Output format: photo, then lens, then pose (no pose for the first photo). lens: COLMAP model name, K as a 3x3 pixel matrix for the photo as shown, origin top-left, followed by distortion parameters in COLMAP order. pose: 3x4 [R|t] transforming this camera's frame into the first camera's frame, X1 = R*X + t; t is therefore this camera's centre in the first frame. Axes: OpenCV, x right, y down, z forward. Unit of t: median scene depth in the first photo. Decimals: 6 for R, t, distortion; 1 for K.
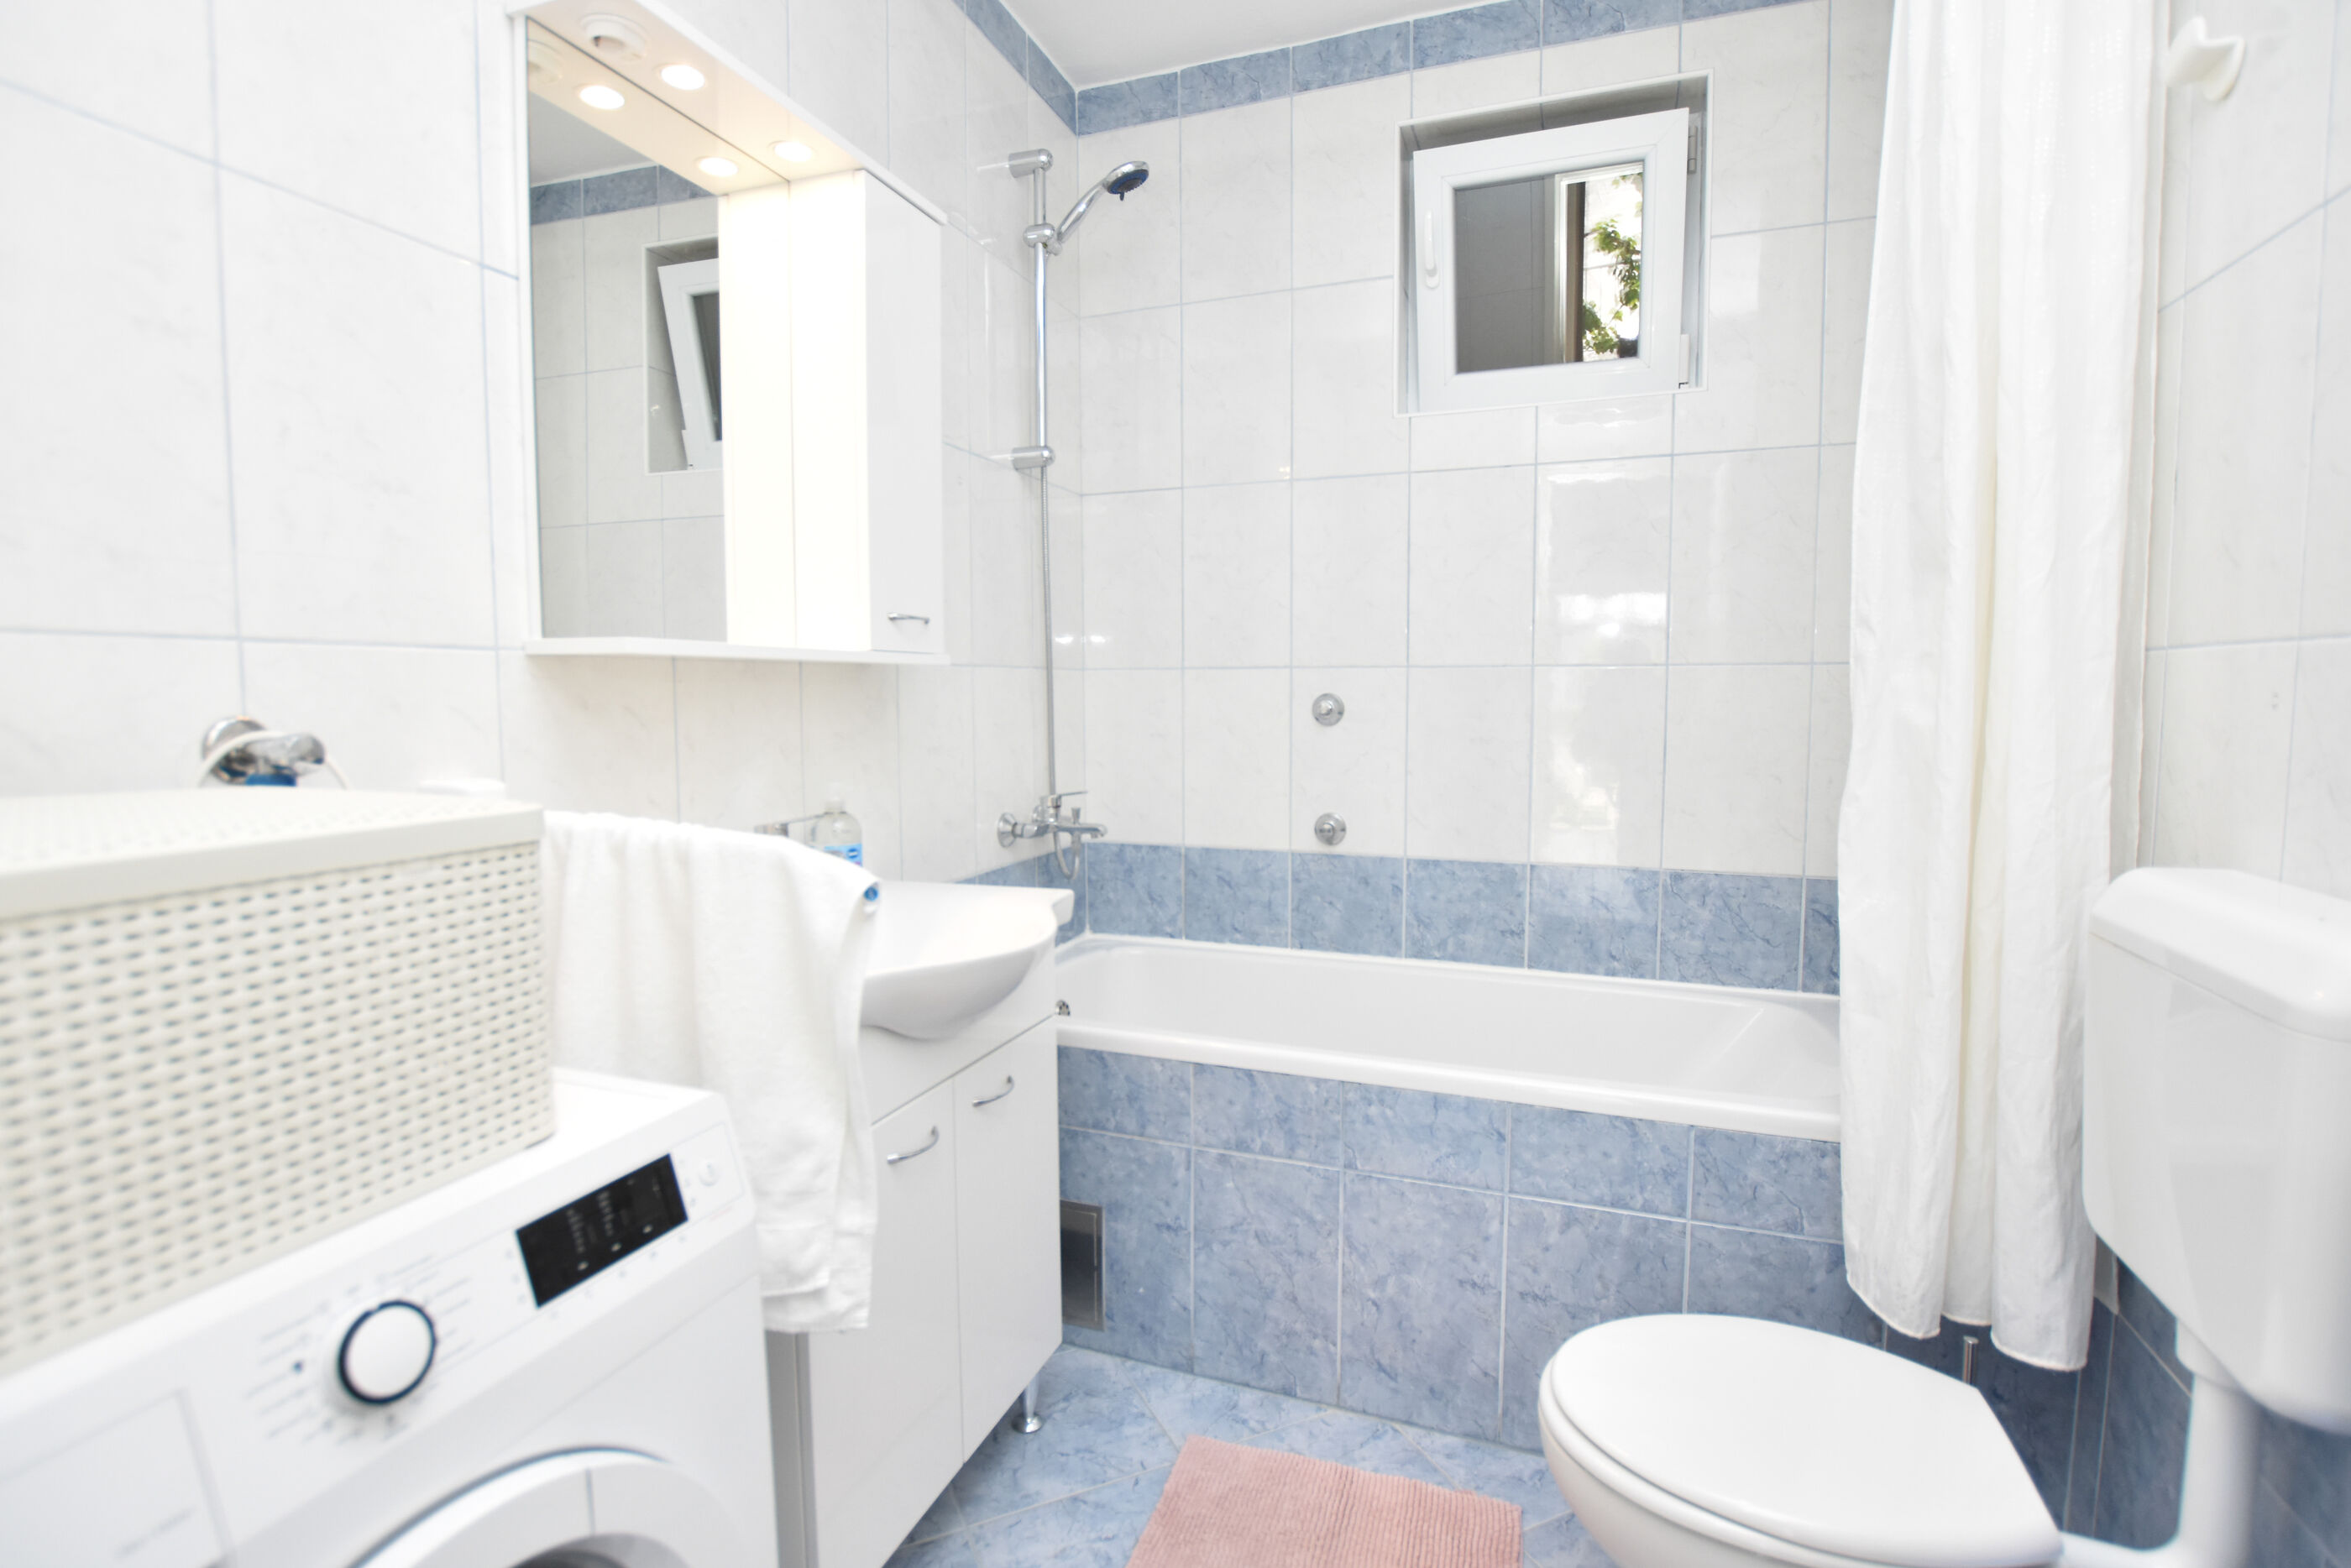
lens RADIAL K [[1078.2, 0, 1170.2], [0, 1078.2, 773.0], [0, 0, 1]] dist [-0.028212, 0.000203]
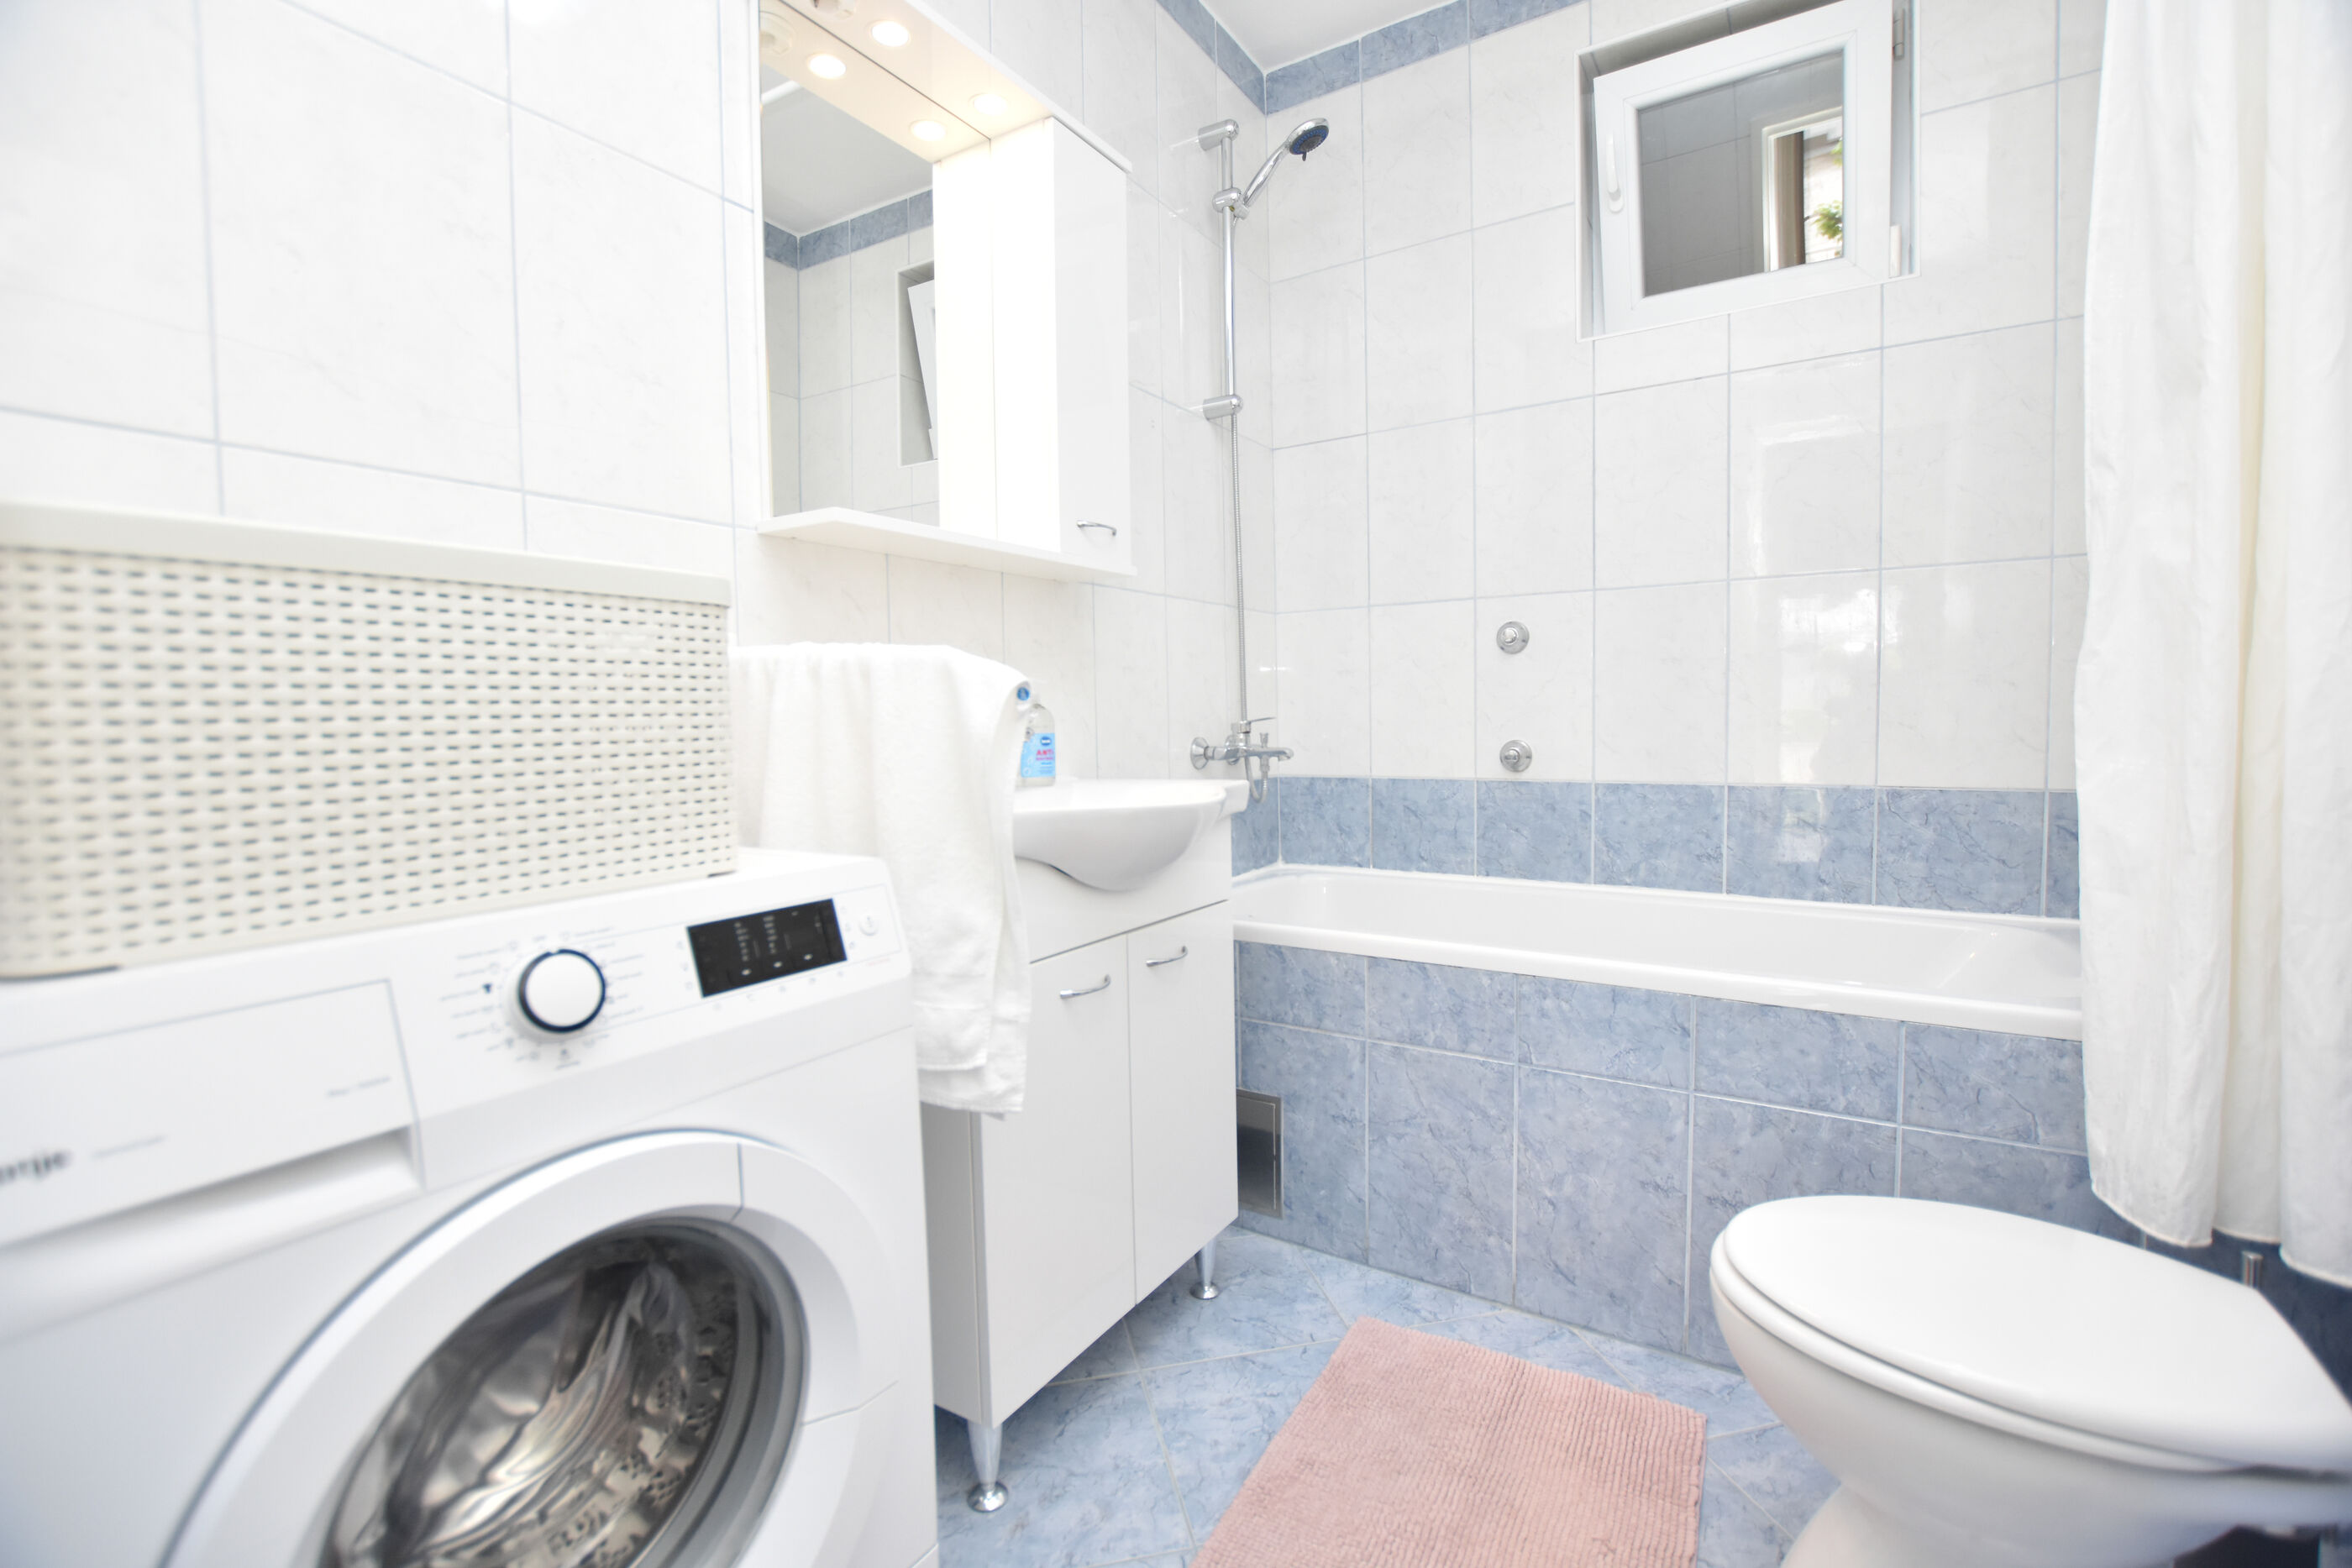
lens RADIAL K [[999.8, 0, 1184.9], [0, 999.8, 774.2], [0, 0, 1]] dist [-0.027464, 0.001566]
pose [[0.979212, -0.002481, -0.202824, 0.045778], [-0.000784, 0.999871, -0.016014, 0.113566], [0.202837, 0.015840, 0.979084, 0.029011]]
